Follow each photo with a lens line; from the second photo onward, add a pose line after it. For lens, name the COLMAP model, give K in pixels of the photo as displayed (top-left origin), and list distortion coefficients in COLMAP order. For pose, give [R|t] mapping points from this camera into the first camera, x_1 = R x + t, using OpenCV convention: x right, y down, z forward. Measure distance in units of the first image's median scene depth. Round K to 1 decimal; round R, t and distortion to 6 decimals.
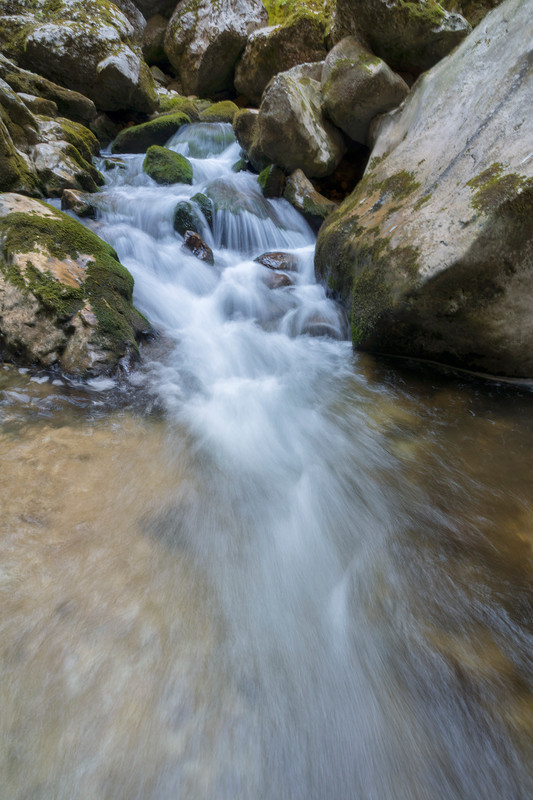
lens RADIAL K [[453.6, 0, 266.5], [0, 453.6, 400.0], [0, 0, 1]] dist [0.000782, -0.000358]
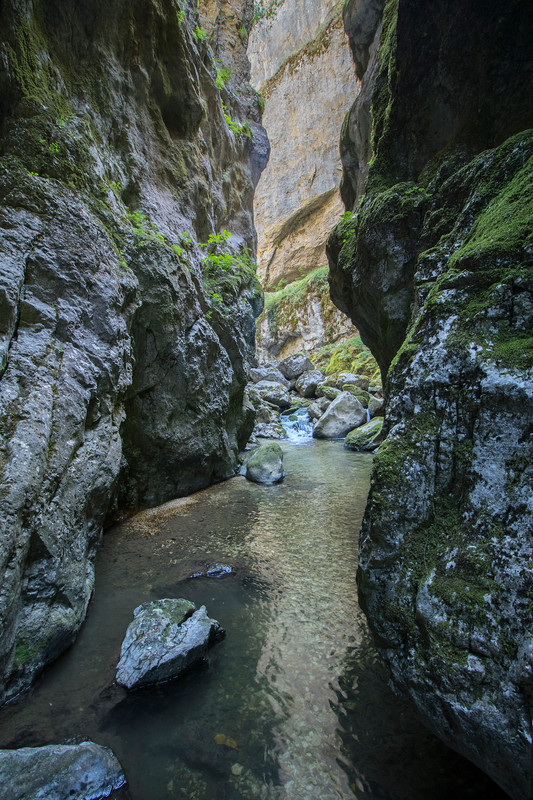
lens RADIAL K [[360.1, 0, 262.5], [0, 360.1, 418.2], [0, 0, 1]] dist [-0.001875, -0.010374]
pose [[0.952215, -0.056607, -0.300137, 0.646133], [-0.080400, 0.901562, -0.425115, 1.190816], [0.294657, 0.428932, 0.853929, -2.460673]]
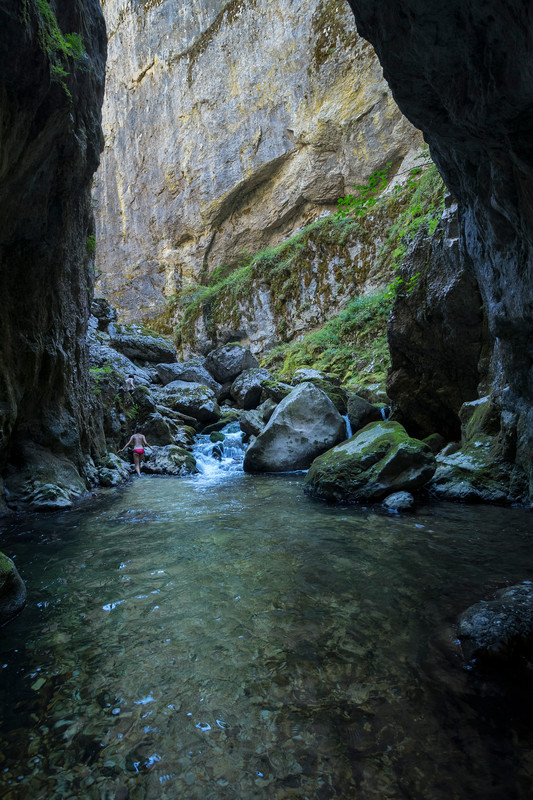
lens RADIAL K [[400.5, 0, 266.5], [0, 400.5, 400.0], [0, 0, 1]] dist [0.000001, -0.000208]
pose [[0.981630, -0.094728, -0.165615, 0.527377], [-0.009404, 0.842959, -0.537895, 0.649181], [0.190561, 0.529572, 0.826584, -1.164711]]
